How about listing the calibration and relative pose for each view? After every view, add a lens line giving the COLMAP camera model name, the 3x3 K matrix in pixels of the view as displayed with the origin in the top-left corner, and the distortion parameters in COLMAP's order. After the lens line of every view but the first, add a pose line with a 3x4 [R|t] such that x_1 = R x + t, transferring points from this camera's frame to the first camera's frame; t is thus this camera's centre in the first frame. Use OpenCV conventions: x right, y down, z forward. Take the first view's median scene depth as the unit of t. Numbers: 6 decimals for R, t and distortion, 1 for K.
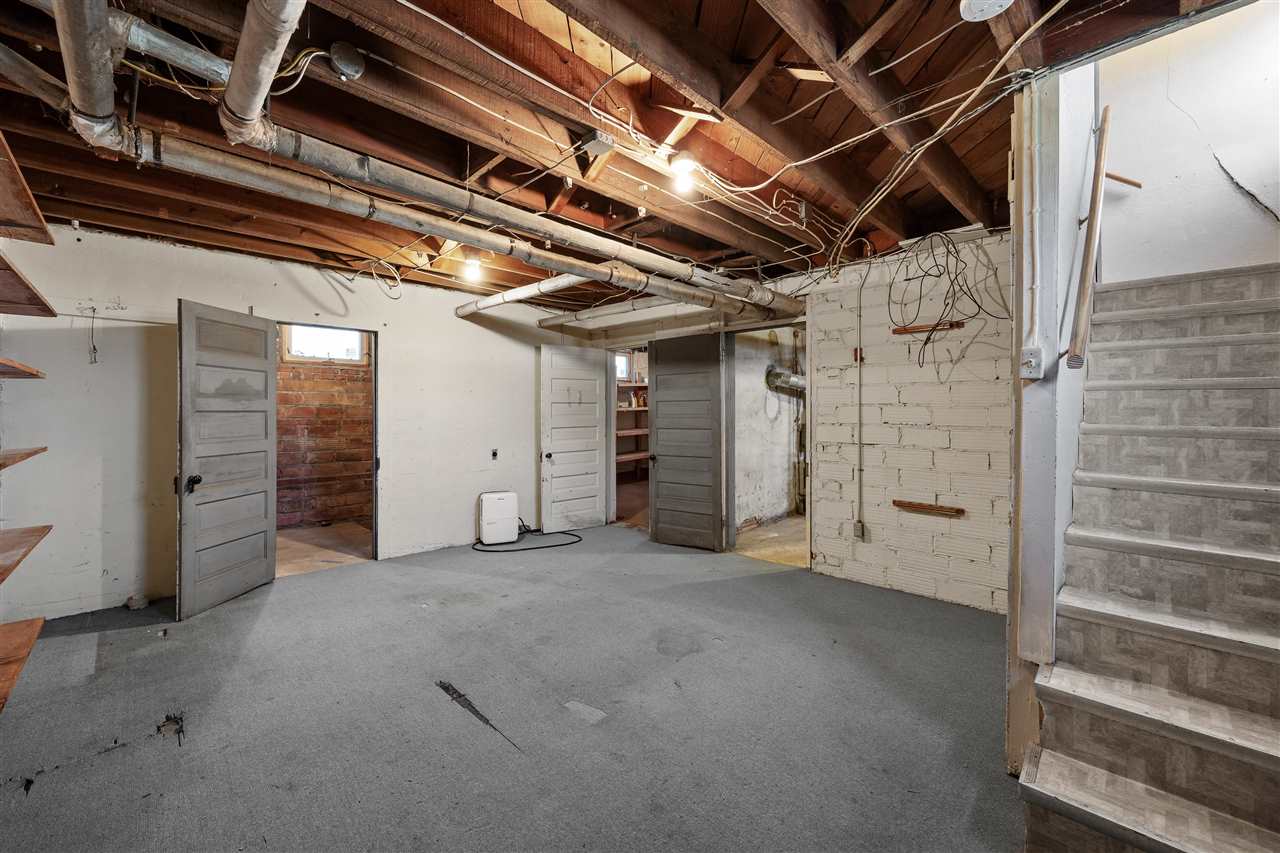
lens RADIAL K [[503.6, 0, 638.1], [0, 503.6, 418.7], [0, 0, 1]] dist [-0.000991, -0.000048]
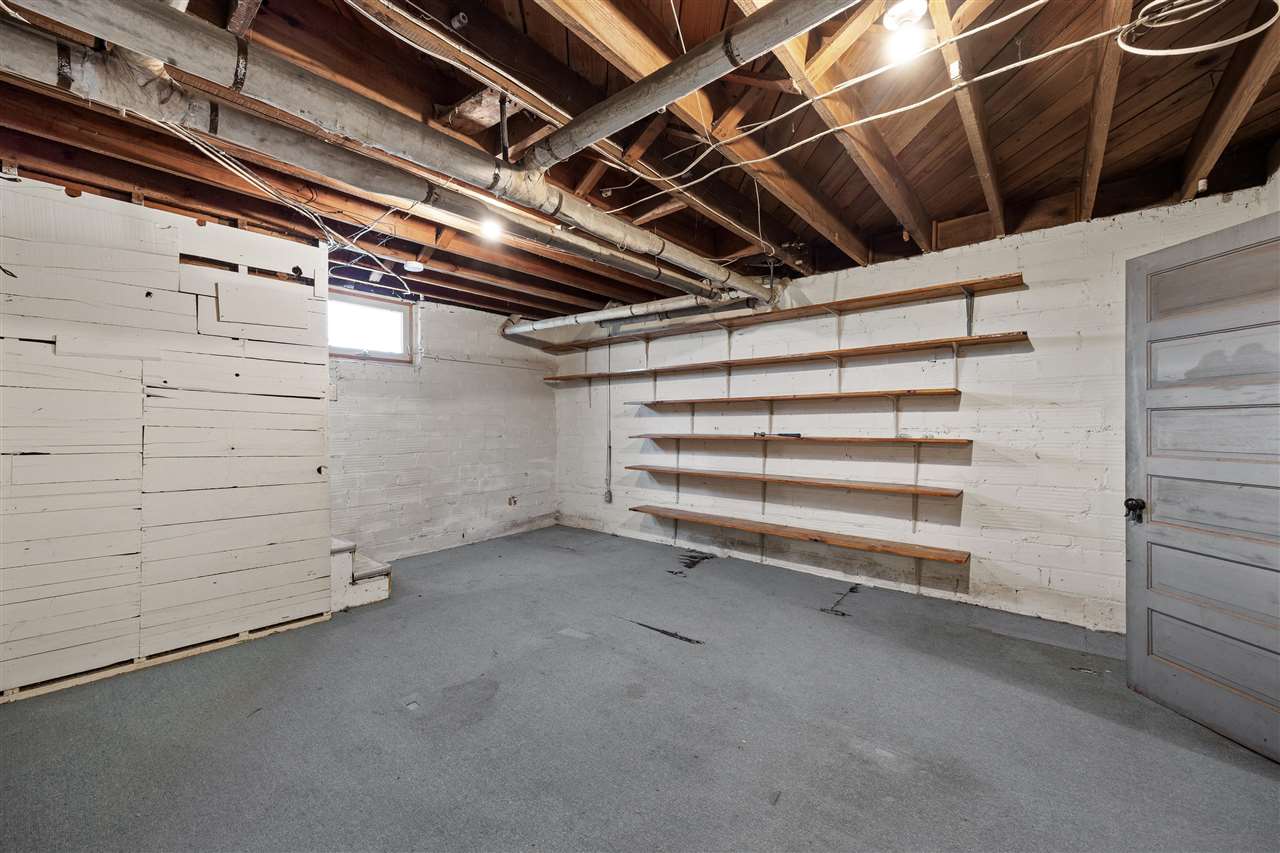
lens RADIAL K [[503.6, 0, 643.2], [0, 503.6, 423.6], [0, 0, 1]] dist [-0.000991, -0.000048]
pose [[-0.994515, -0.001356, -0.104586, -0.097633], [-0.002054, 0.999976, 0.006572, 0.002063], [0.104575, 0.006751, -0.994494, 1.550076]]
